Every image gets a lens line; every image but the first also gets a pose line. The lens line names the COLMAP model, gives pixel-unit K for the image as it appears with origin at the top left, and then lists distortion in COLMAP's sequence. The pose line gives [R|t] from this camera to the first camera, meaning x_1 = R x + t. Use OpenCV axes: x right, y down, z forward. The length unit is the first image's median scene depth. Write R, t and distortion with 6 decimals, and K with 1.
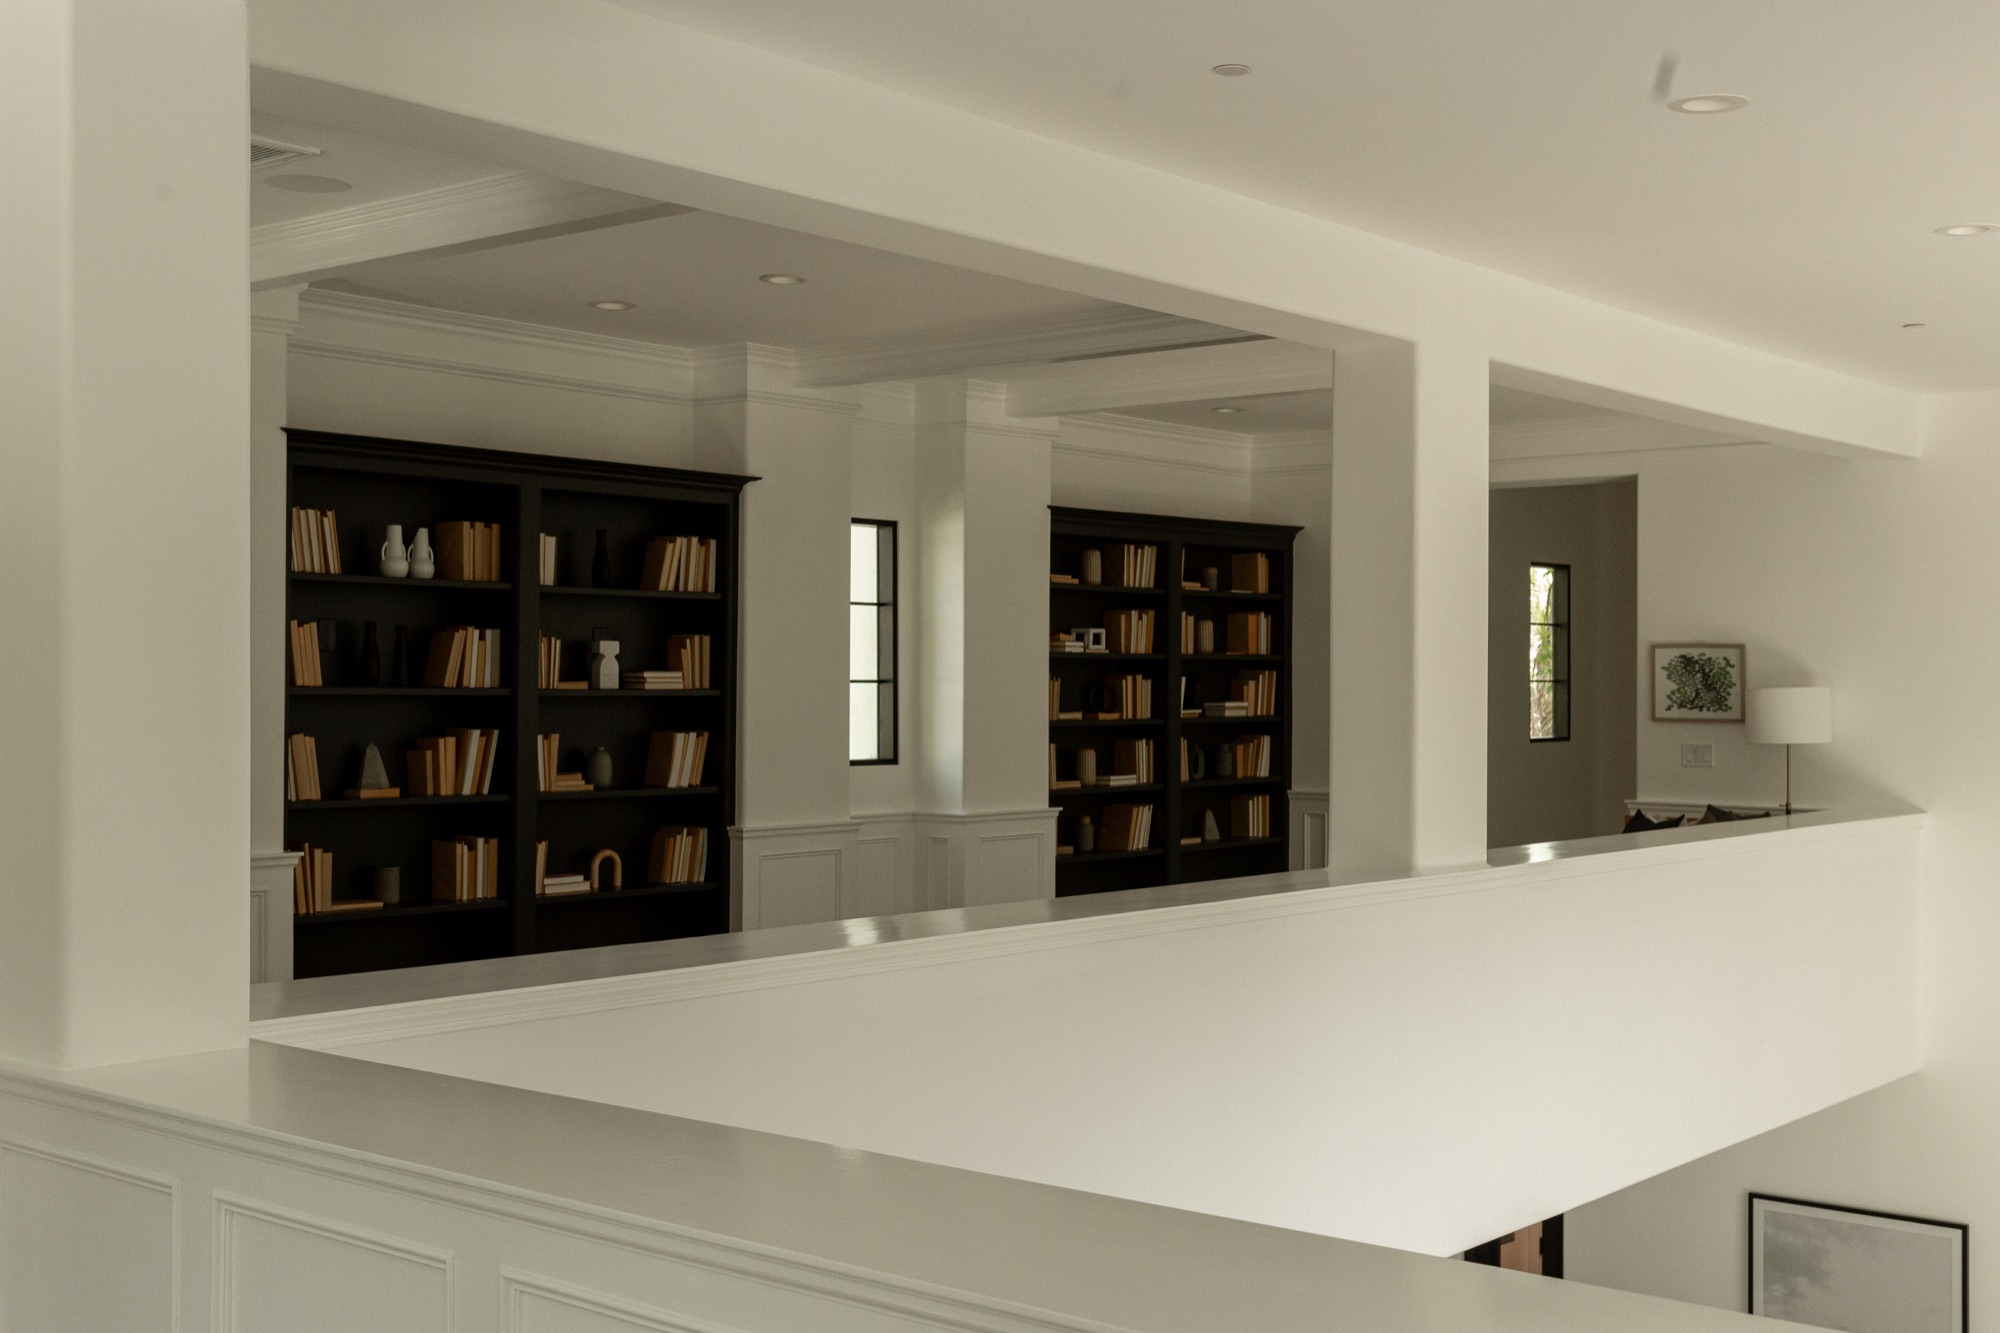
lens RADIAL K [[2252.8, 0, 1005.1], [0, 2252.8, 667.5], [0, 0, 1]] dist [0.004479, 0.000000]
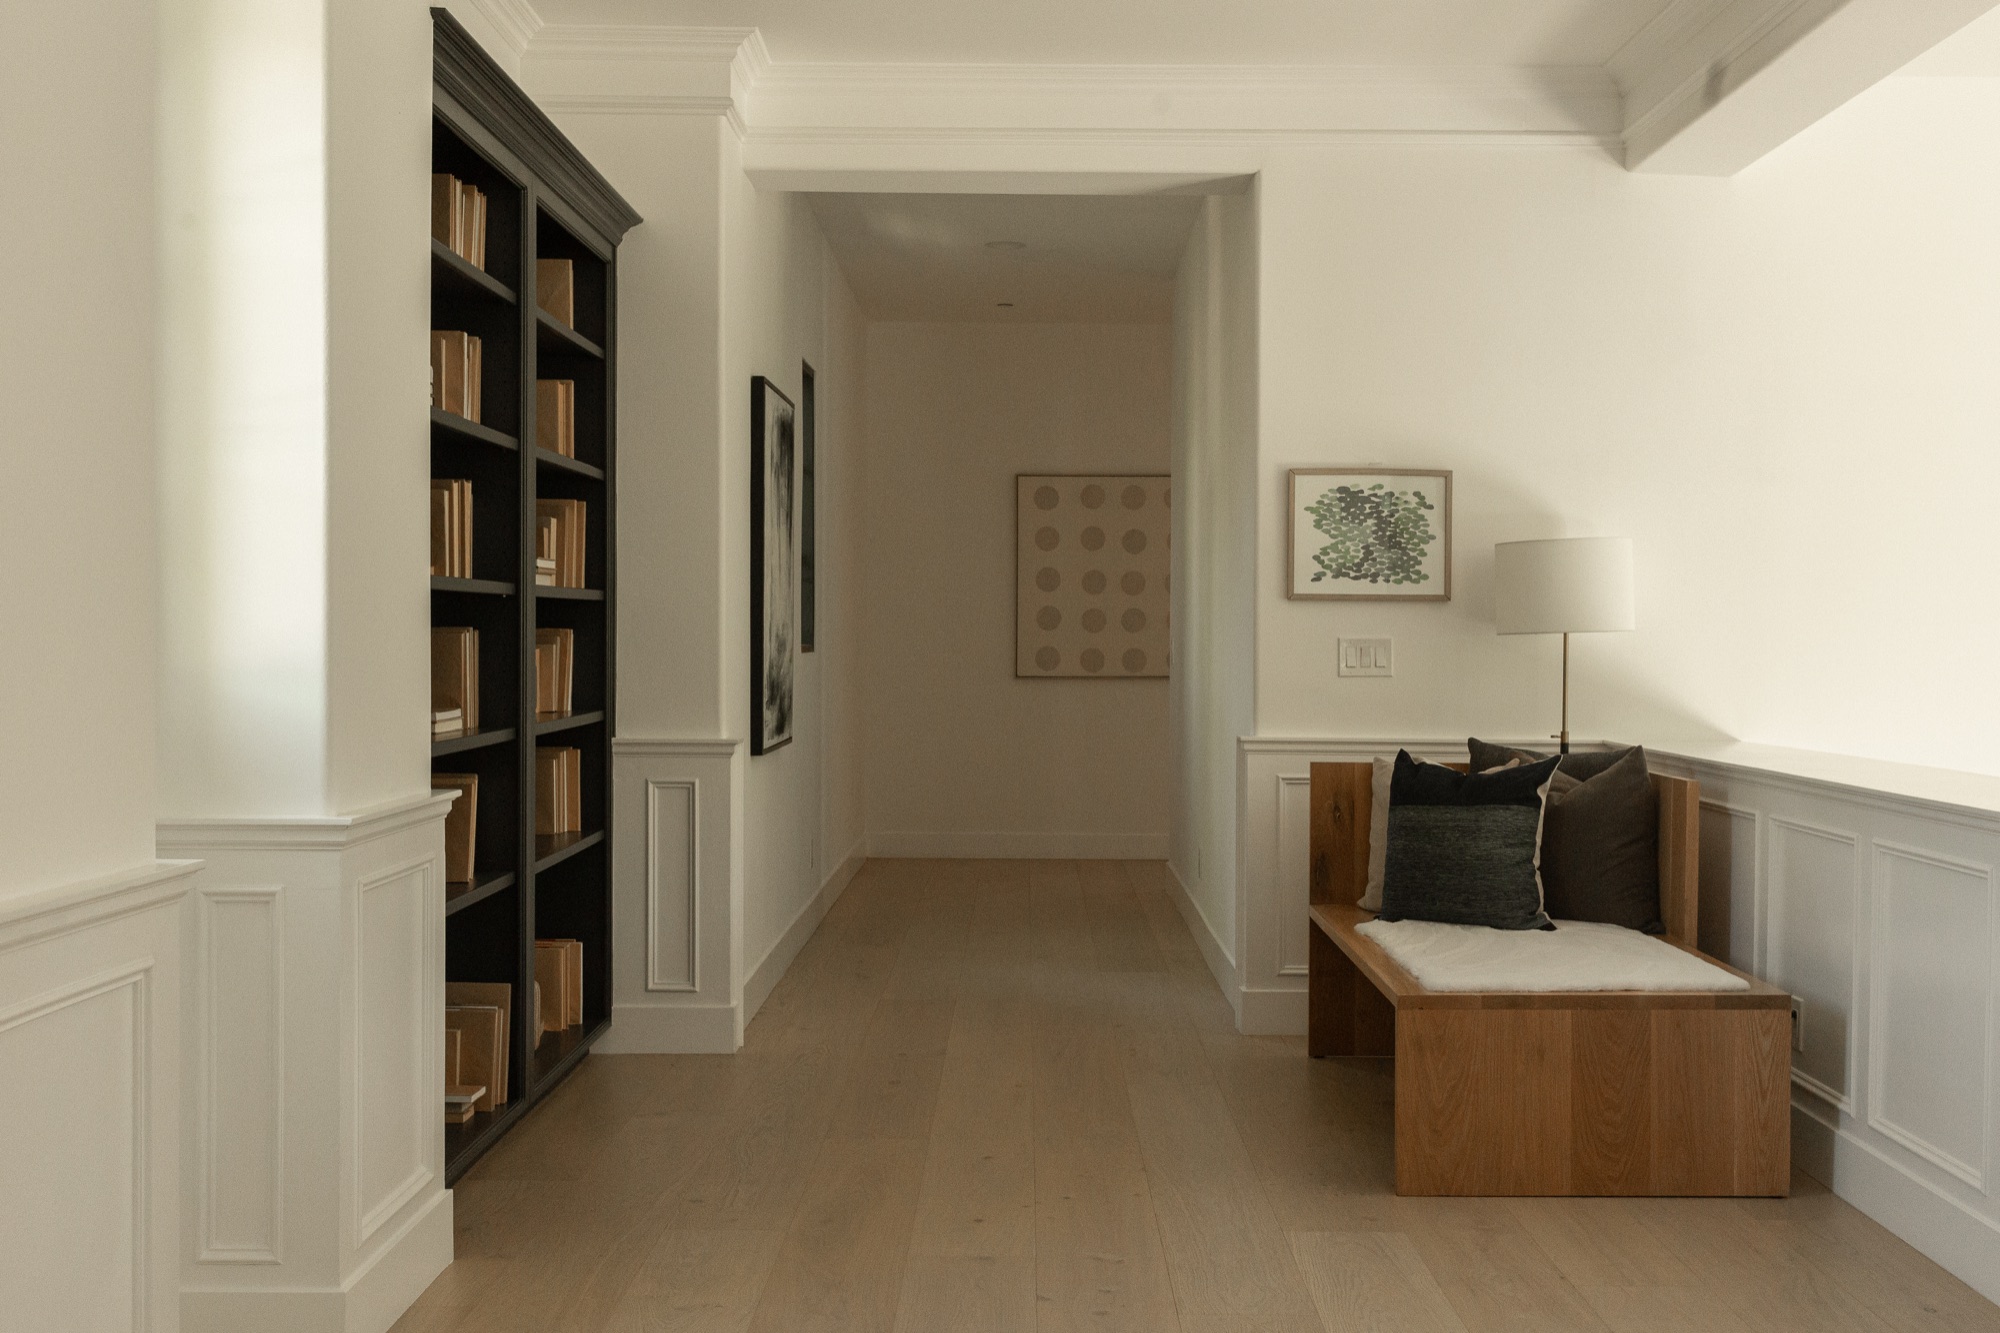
lens RADIAL K [[2252.8, 0, 994.8], [0, 2252.8, 670.7], [0, 0, 1]] dist [0.004479, 0.000000]
pose [[0.763315, -0.007366, 0.645985, -0.149233], [-0.006663, 0.999792, 0.019273, 0.031726], [-0.645993, -0.019015, 0.763107, 0.611667]]
